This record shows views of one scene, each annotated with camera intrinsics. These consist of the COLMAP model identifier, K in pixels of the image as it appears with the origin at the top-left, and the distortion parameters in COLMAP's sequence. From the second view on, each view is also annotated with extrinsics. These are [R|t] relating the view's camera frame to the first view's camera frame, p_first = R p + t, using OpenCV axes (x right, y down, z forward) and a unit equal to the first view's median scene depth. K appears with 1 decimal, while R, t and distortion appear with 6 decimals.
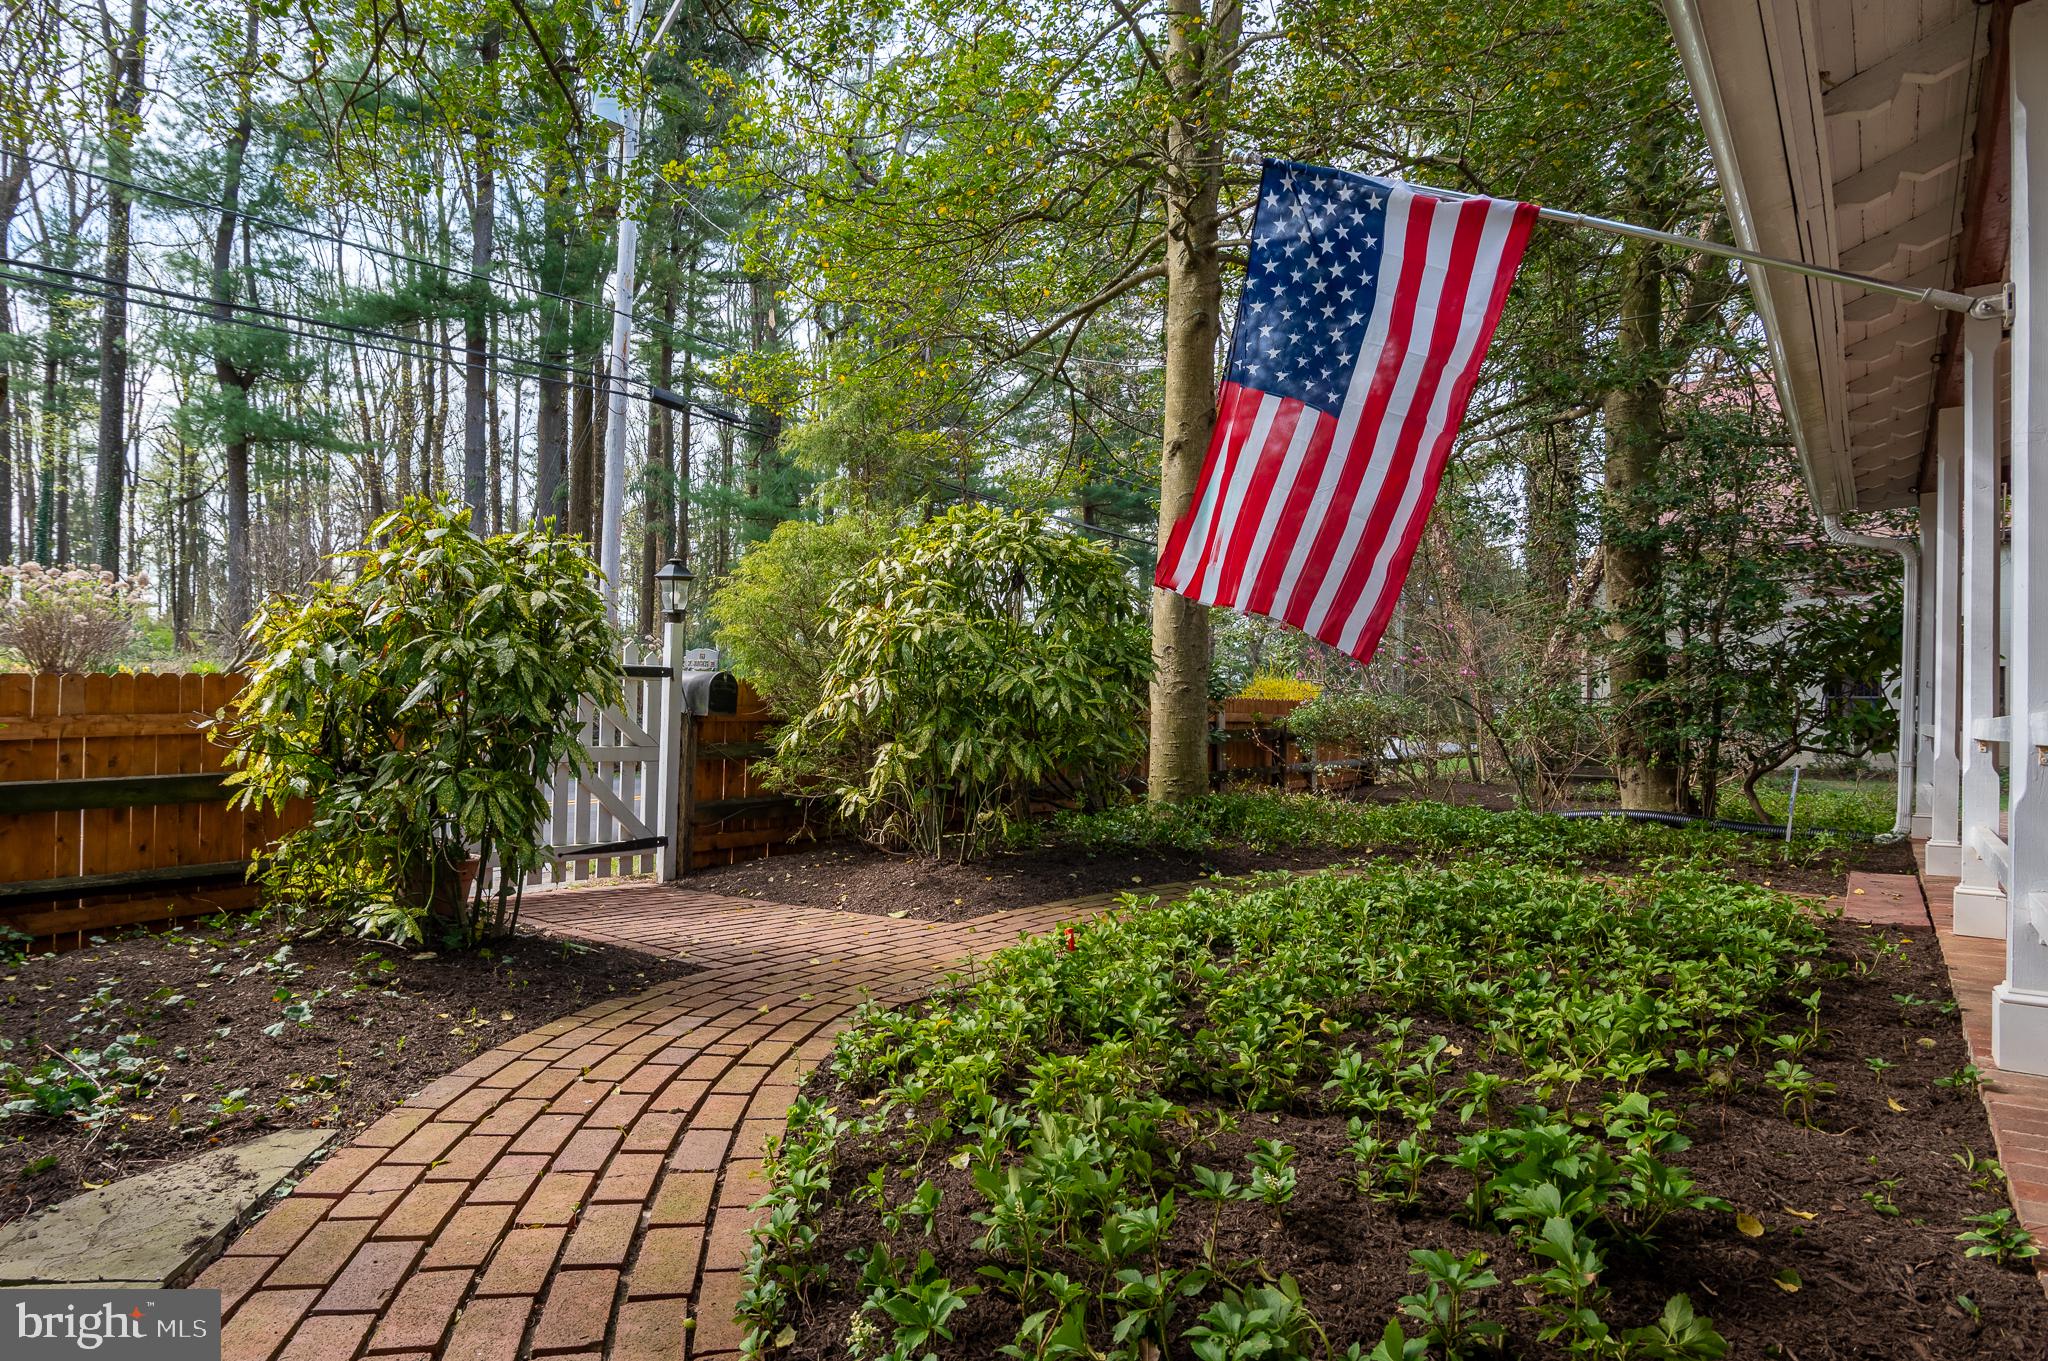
lens RADIAL K [[1044.4, 0, 1018.1], [0, 1044.4, 689.2], [0, 0, 1]] dist [-0.016629, 0.001250]
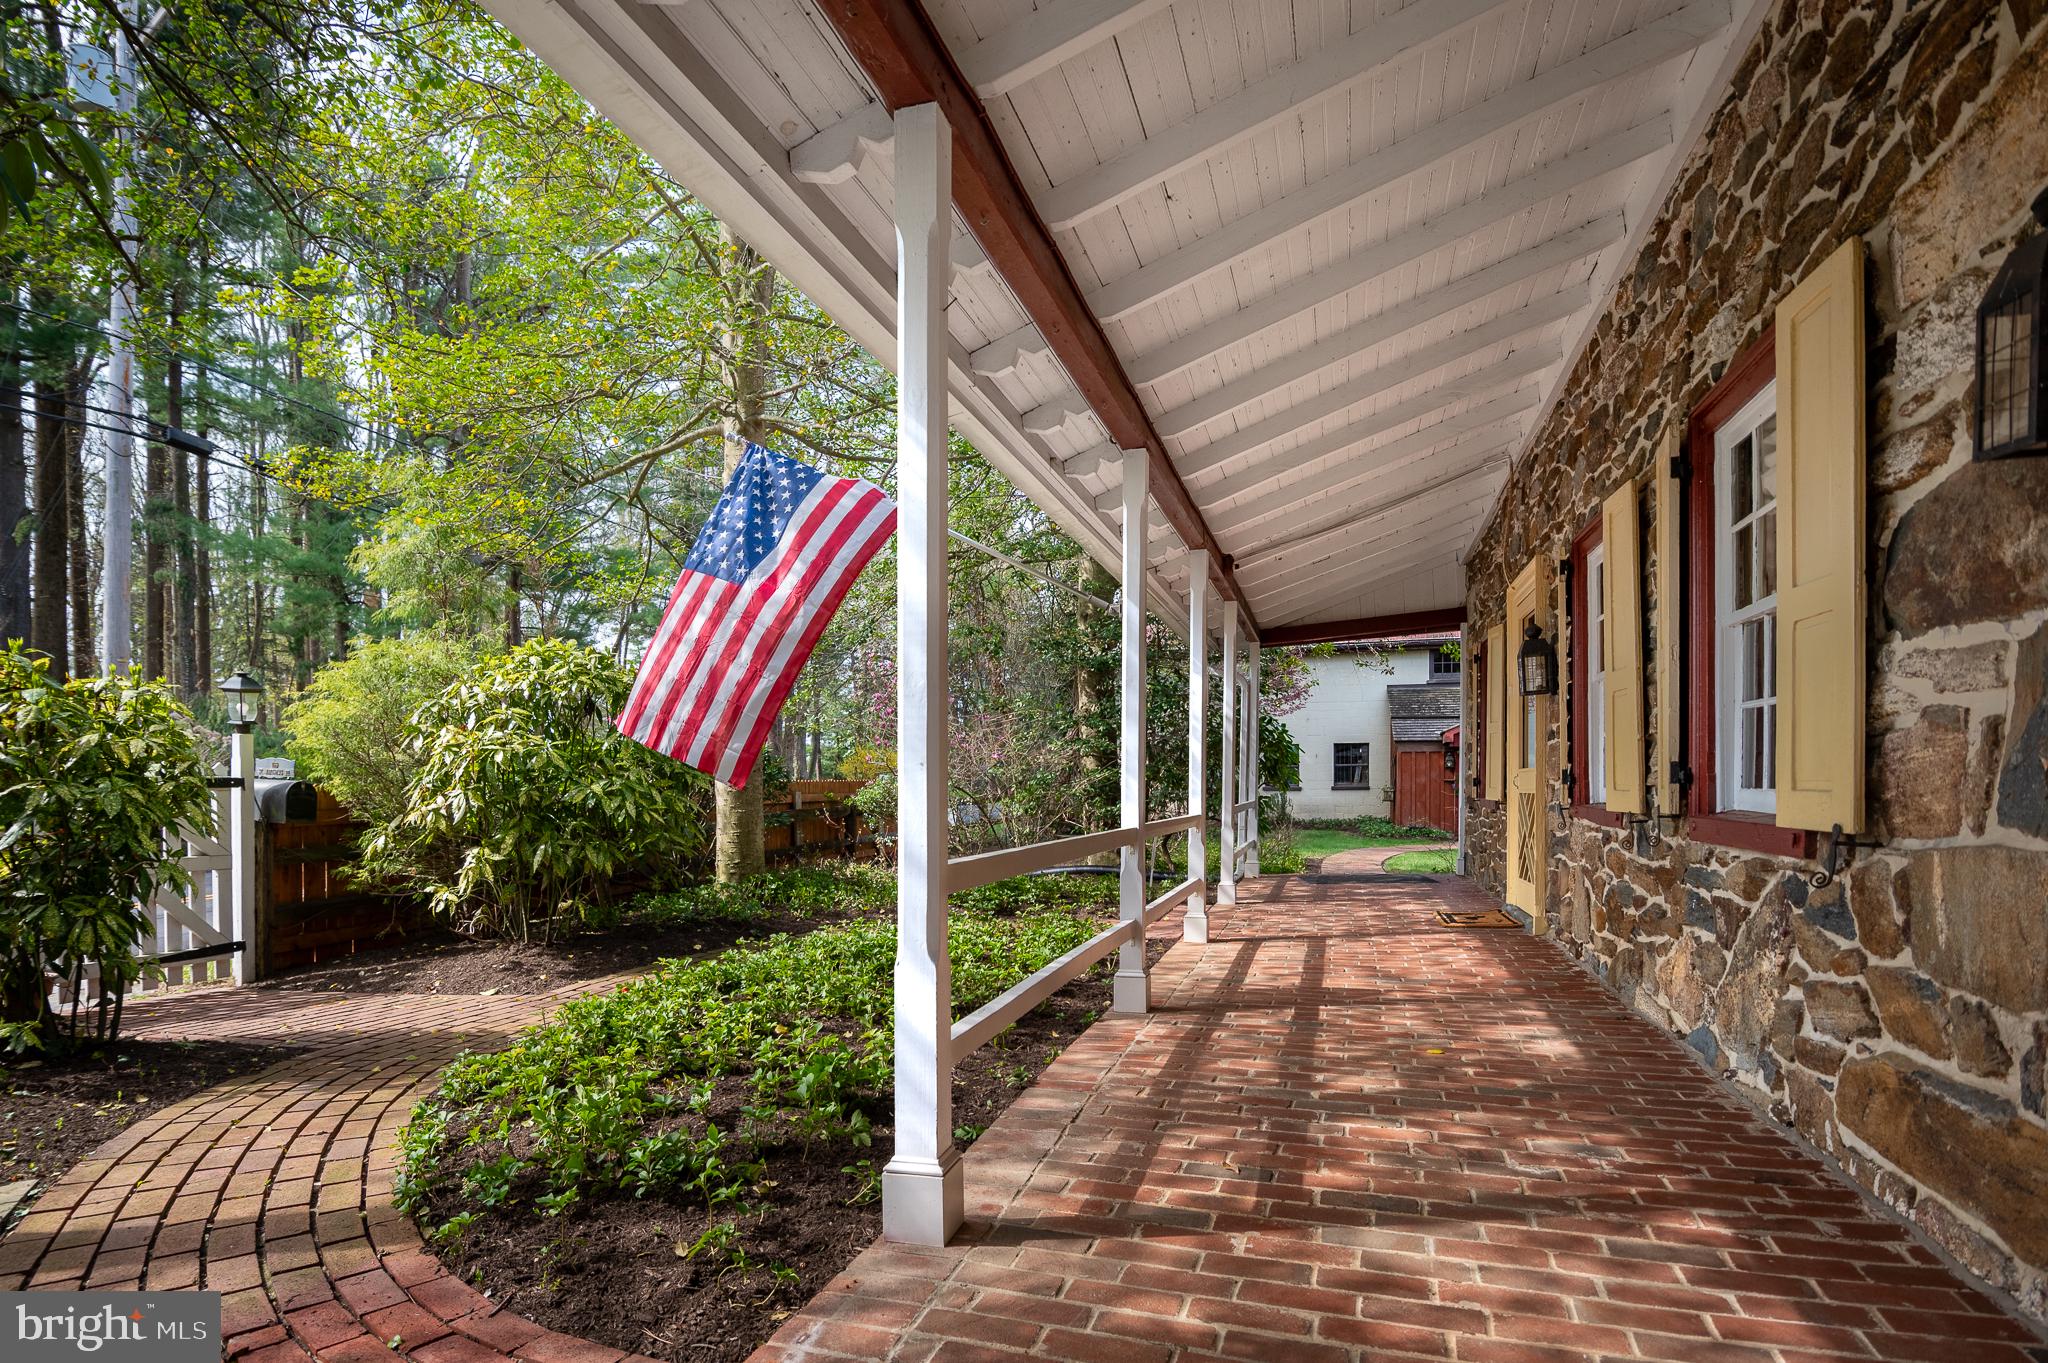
lens RADIAL K [[1044.4, 0, 990.6], [0, 1044.4, 775.3], [0, 0, 1]] dist [-0.016629, 0.001250]
pose [[0.943614, -0.026402, 0.329994, 0.037187], [0.018743, 0.999477, 0.026371, -0.048048], [-0.330517, -0.018698, 0.943615, -0.281442]]
